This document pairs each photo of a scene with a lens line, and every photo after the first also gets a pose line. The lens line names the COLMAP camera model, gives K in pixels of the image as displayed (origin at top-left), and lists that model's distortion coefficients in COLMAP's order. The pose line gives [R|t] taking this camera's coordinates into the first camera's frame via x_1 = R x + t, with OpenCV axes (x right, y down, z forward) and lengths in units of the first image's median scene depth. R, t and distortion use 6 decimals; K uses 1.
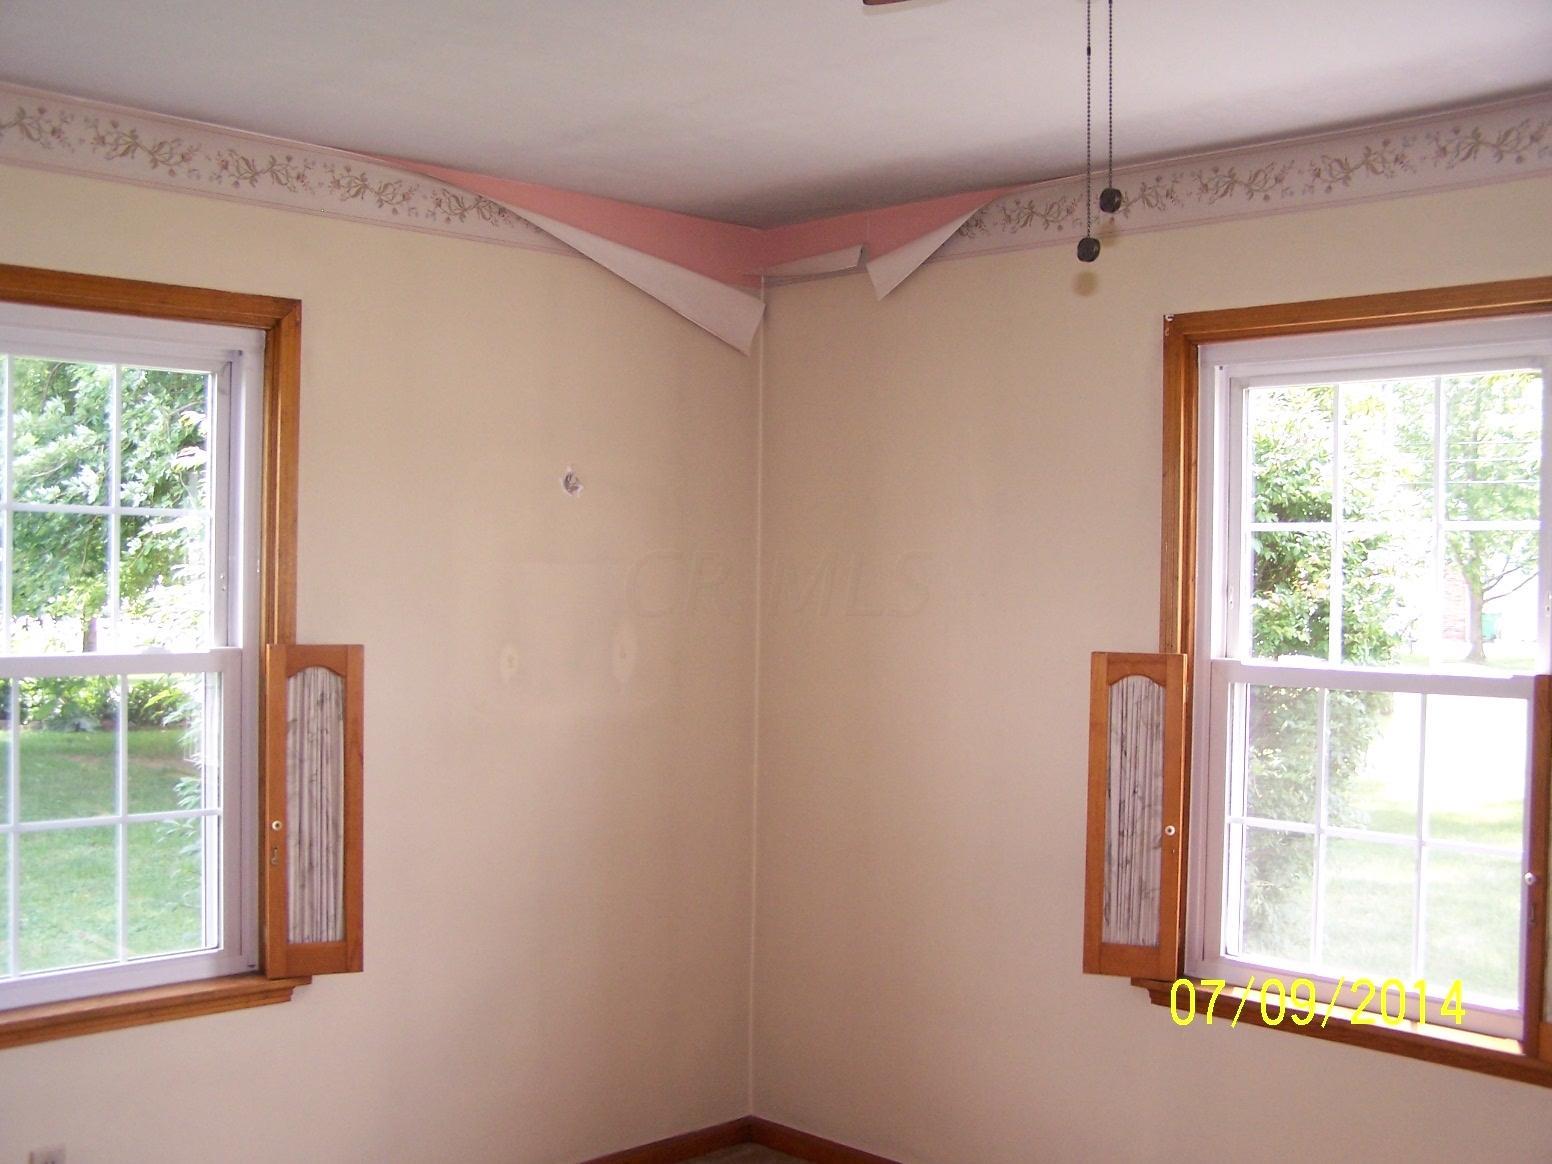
lens RADIAL K [[1769.7, 0, 770.9], [0, 1769.7, 643.5], [0, 0, 1]] dist [-0.147924, 0.163560]
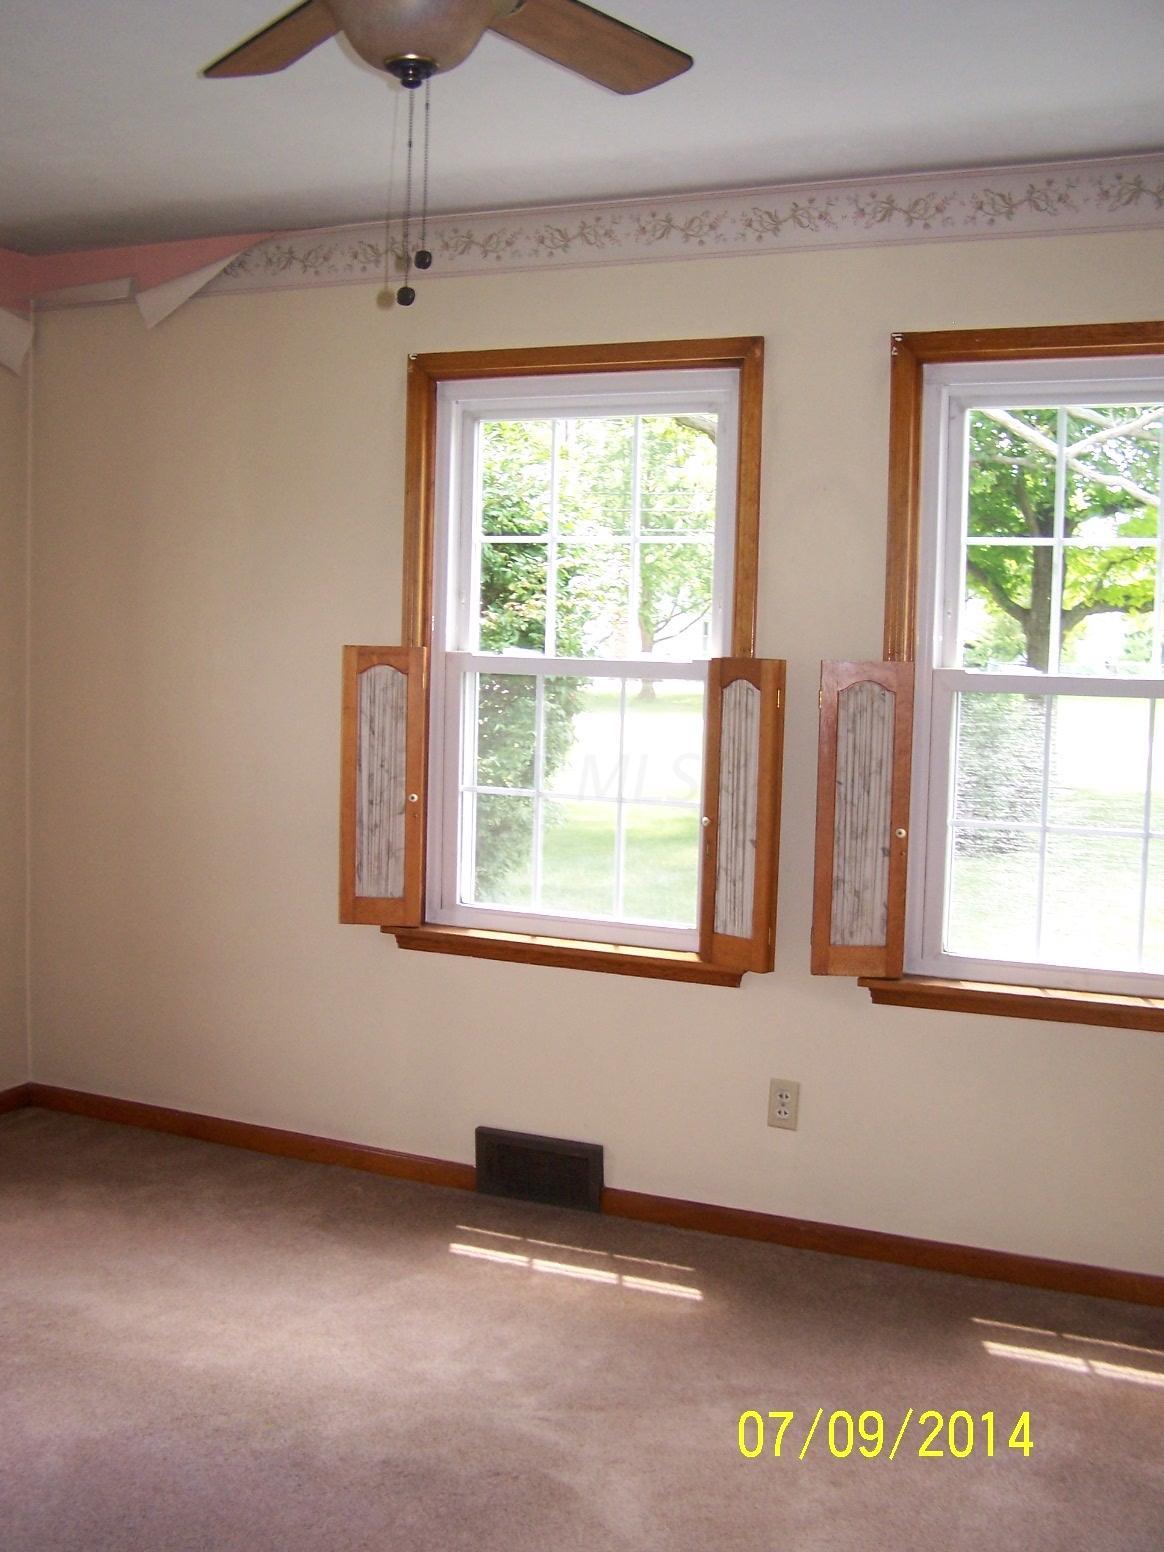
lens RADIAL K [[1769.7, 0, 582.0], [0, 1769.7, 776.0], [0, 0, 1]] dist [-0.147924, 0.163560]
pose [[0.941938, -0.014108, 0.335489, -0.059737], [-0.001421, 0.998941, 0.045997, 0.037377], [-0.335783, -0.043803, 0.940920, -0.140817]]
